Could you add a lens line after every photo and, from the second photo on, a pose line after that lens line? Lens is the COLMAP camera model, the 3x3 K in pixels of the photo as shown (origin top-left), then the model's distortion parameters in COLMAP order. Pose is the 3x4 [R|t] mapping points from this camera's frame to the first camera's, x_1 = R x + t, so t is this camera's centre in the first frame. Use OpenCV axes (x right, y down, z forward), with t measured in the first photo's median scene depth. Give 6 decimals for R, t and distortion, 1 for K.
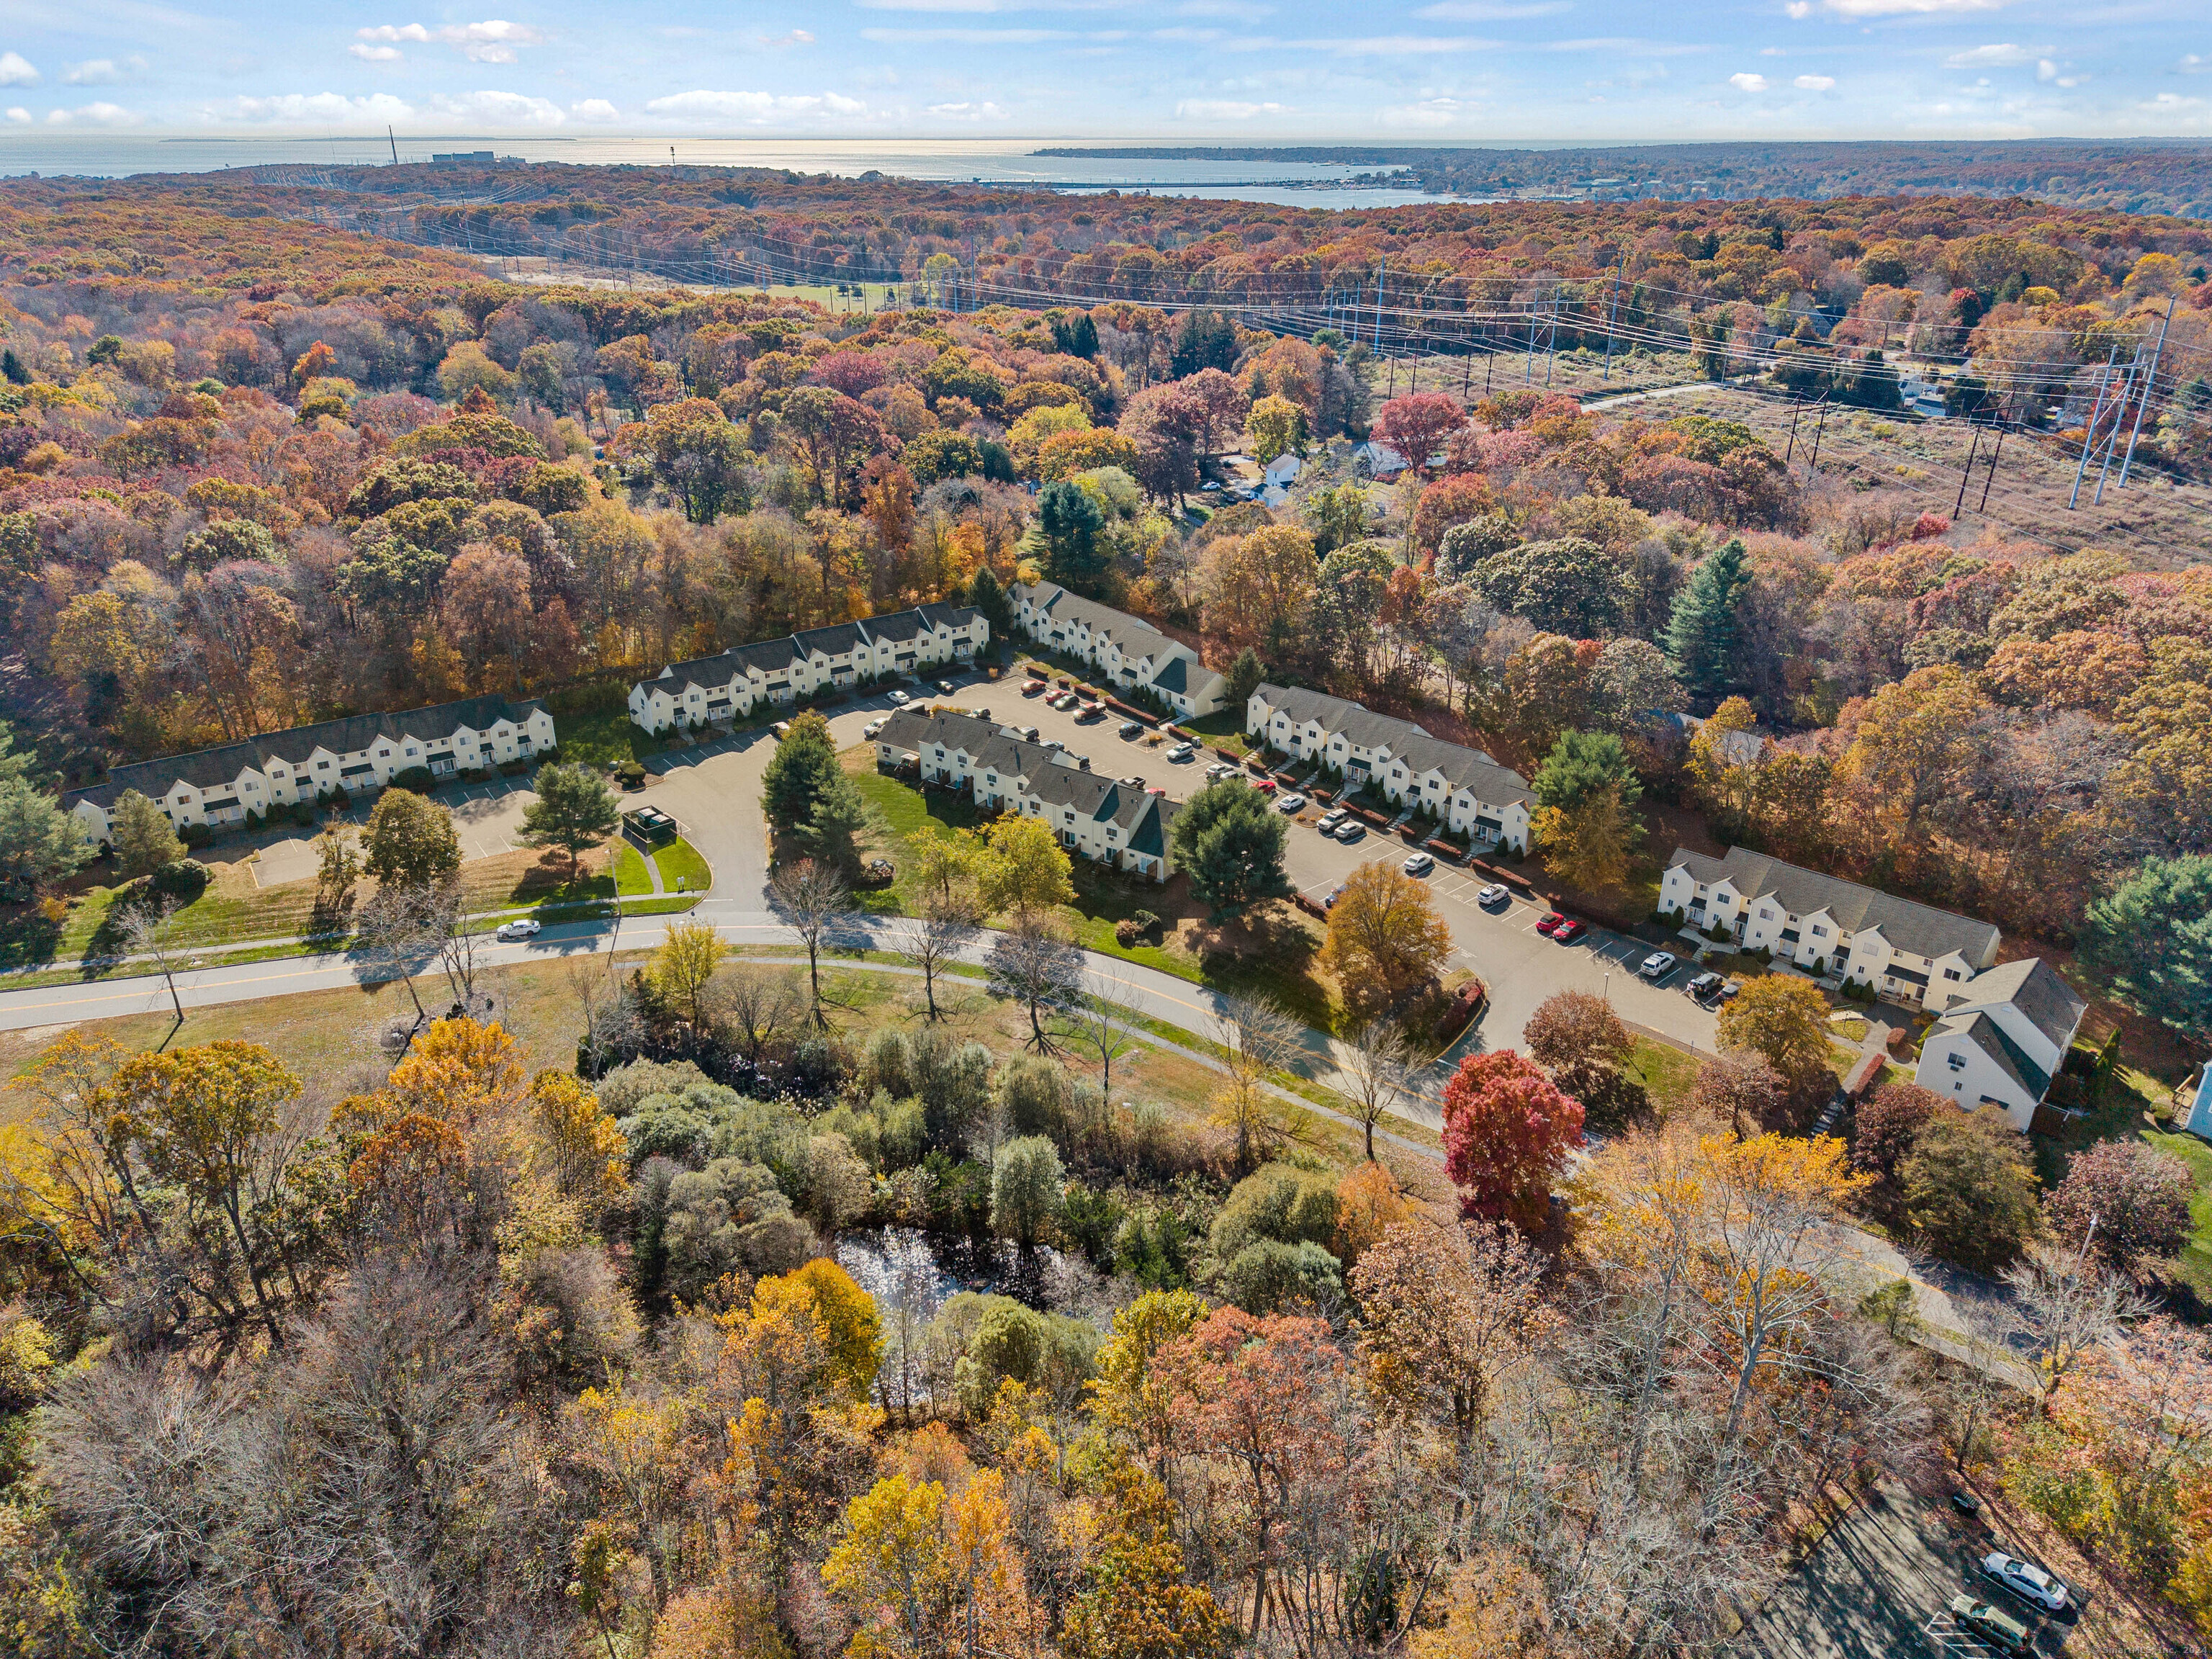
lens RADIAL K [[1468.4, 0, 1094.1], [0, 1468.4, 833.6], [0, 0, 1]] dist [0.045816, -0.049855]
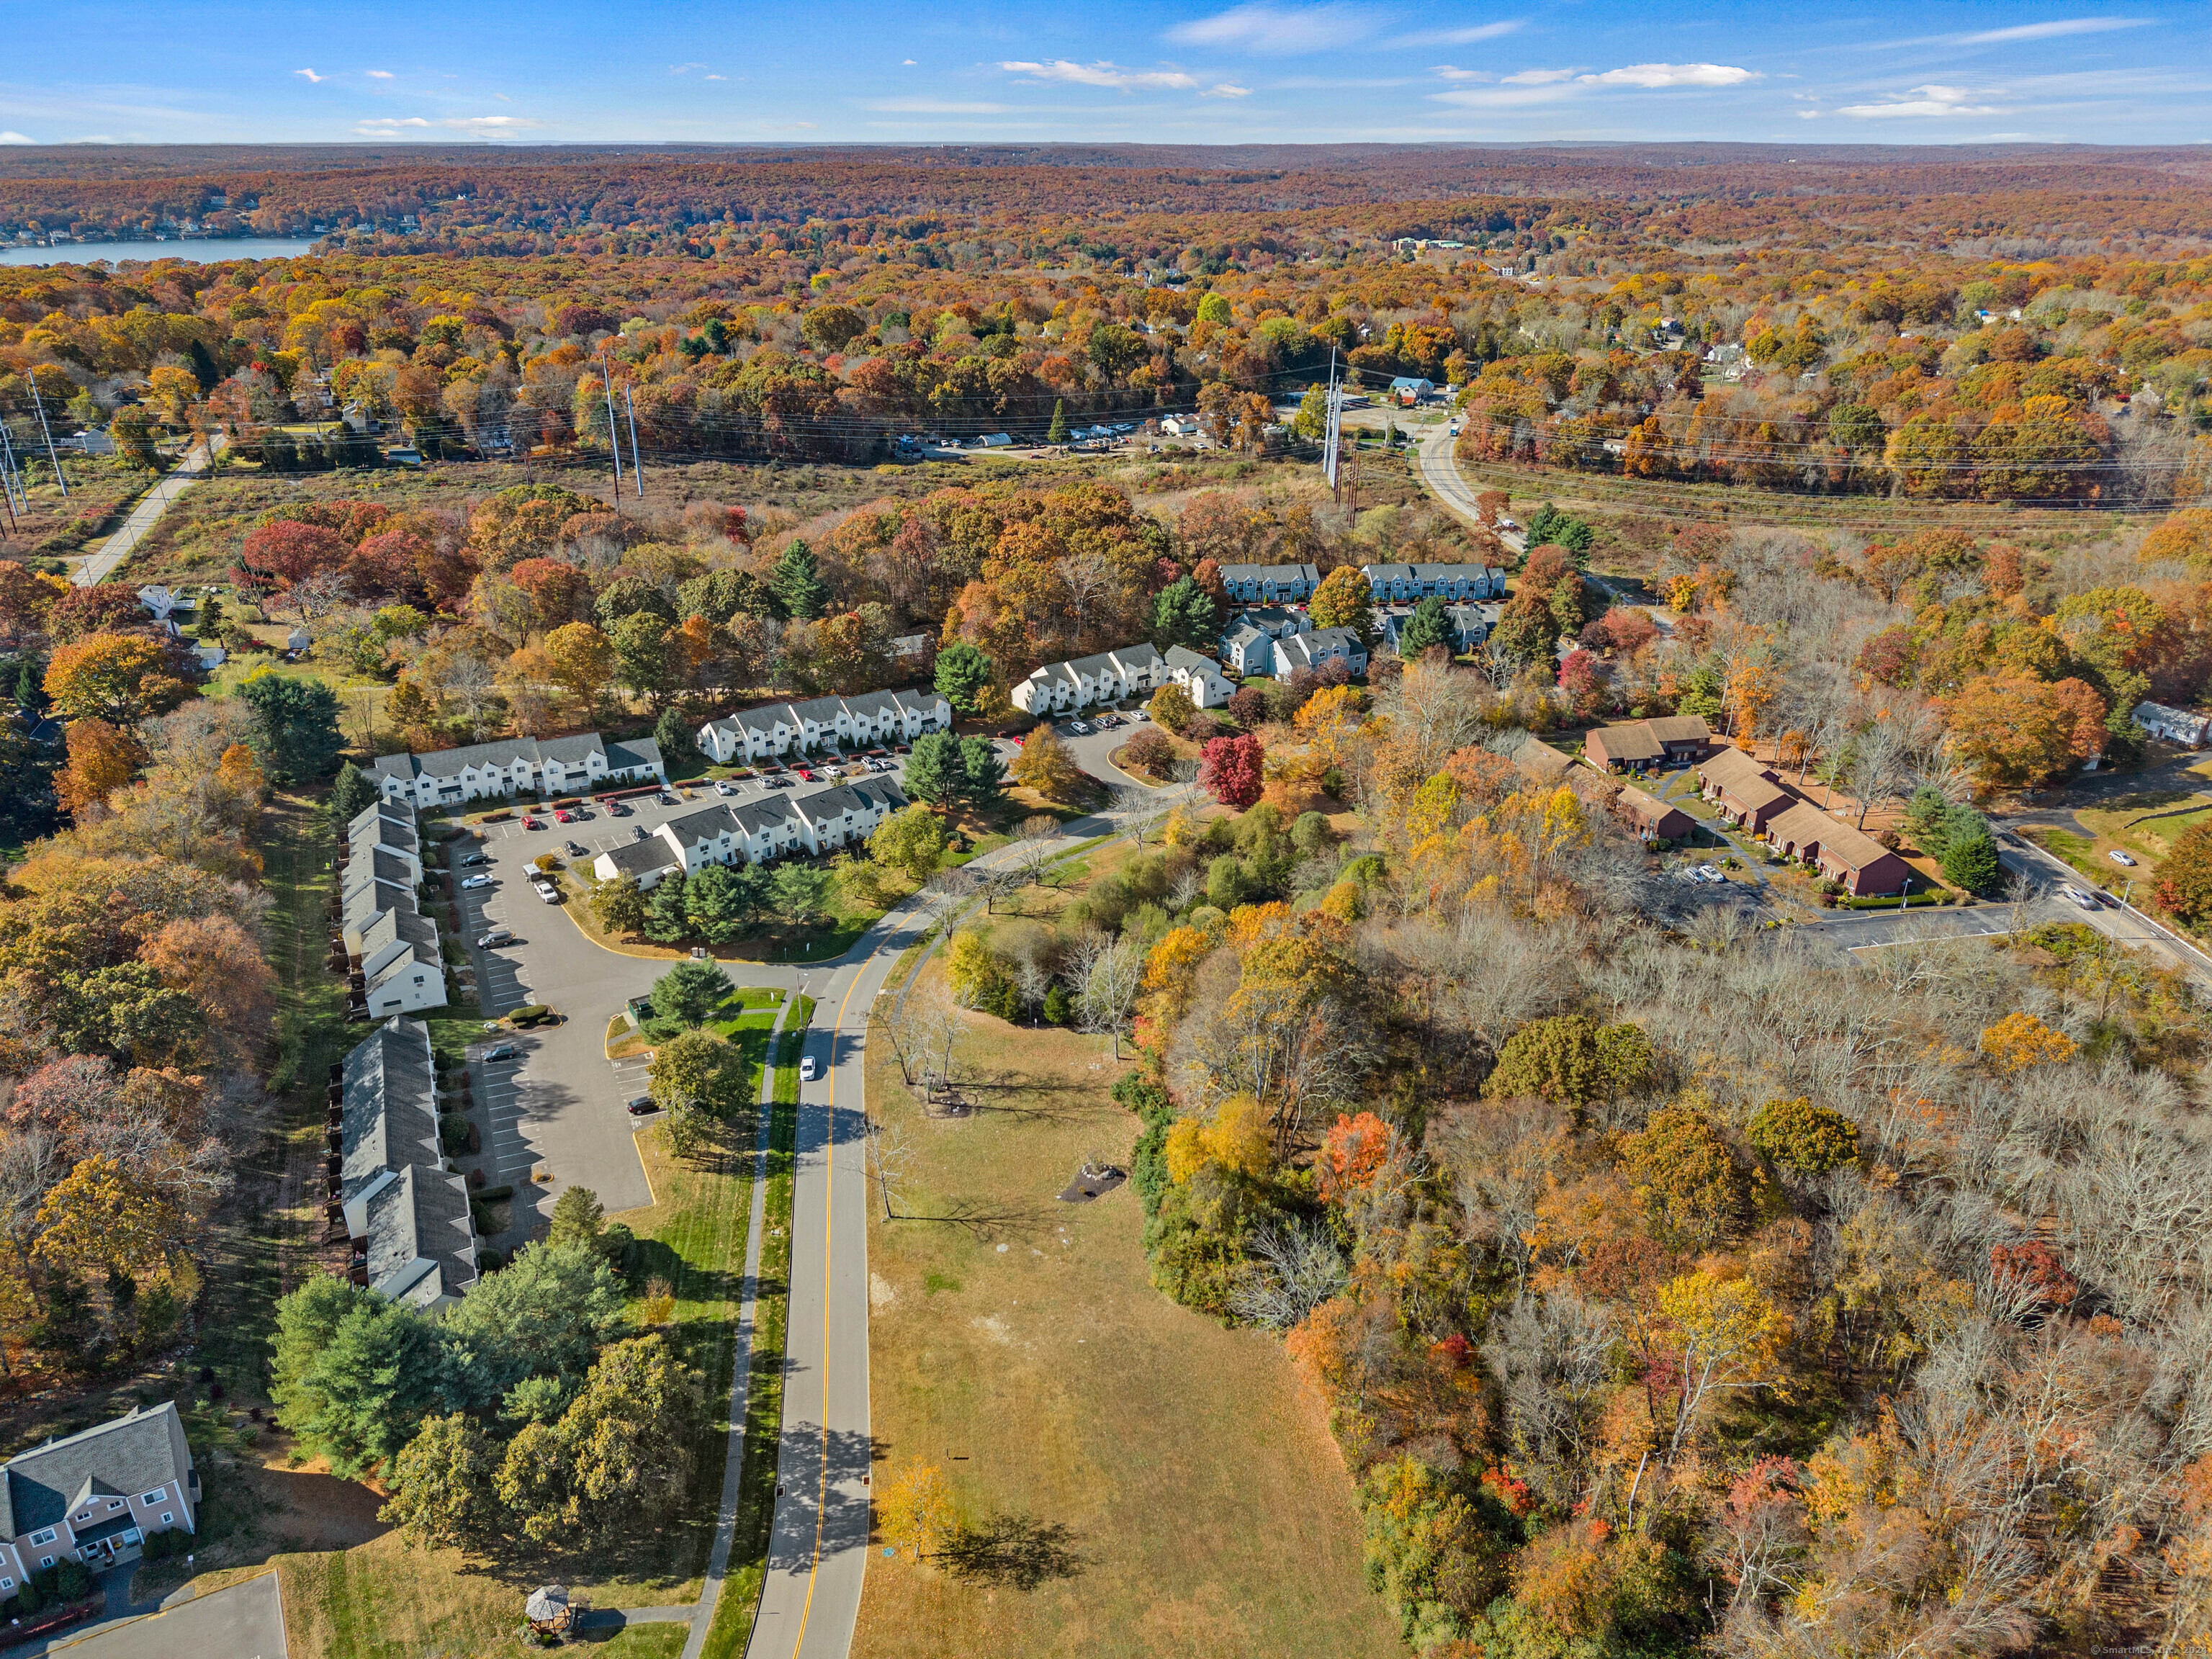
lens RADIAL K [[1501.3, 0, 1102.5], [0, 1501.3, 821.0], [0, 0, 1]] dist [0.115565, -0.133607]
pose [[0.177781, -0.402248, 0.898104, -1.060324], [0.414428, 0.858368, 0.302414, -0.288266], [-0.892549, 0.318435, 0.319304, 0.285787]]
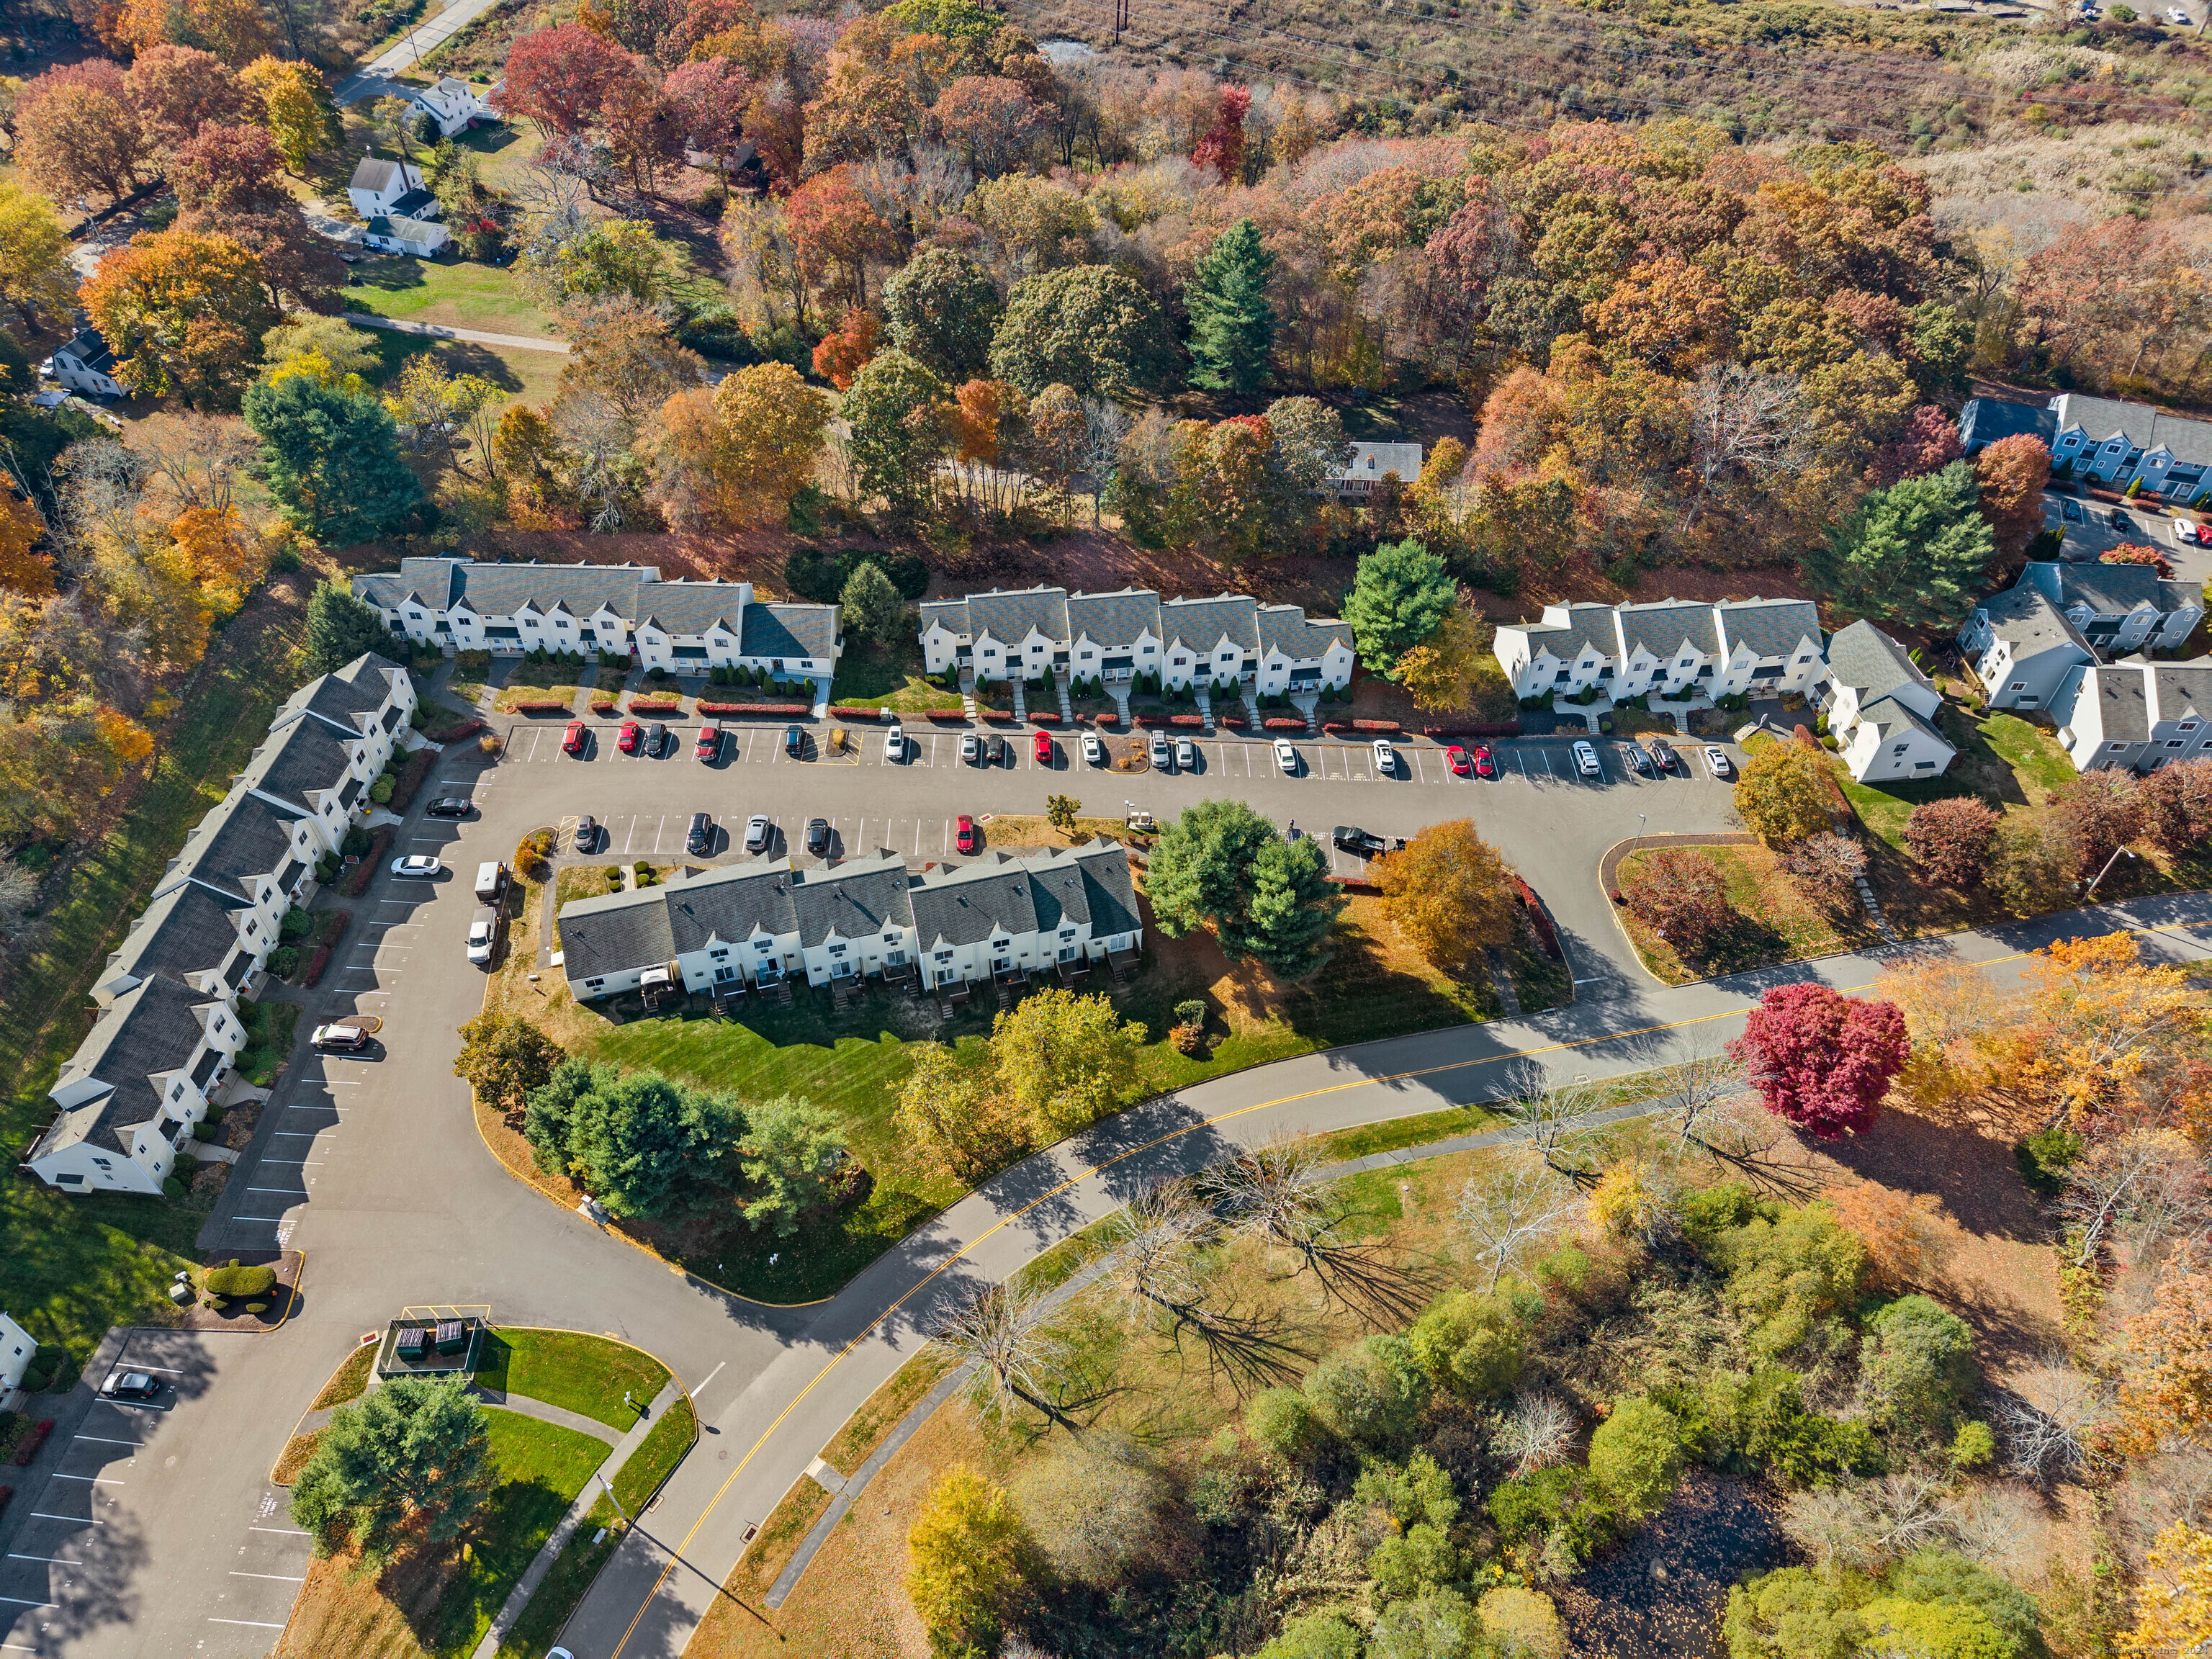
lens RADIAL K [[1501.3, 0, 1102.5], [0, 1501.3, 821.0], [0, 0, 1]] dist [0.115565, -0.133607]
pose [[0.636292, -0.544122, 0.546867, -0.312707], [0.308458, 0.829198, 0.466138, -0.344266], [-0.707097, -0.127914, 0.695451, 0.373935]]
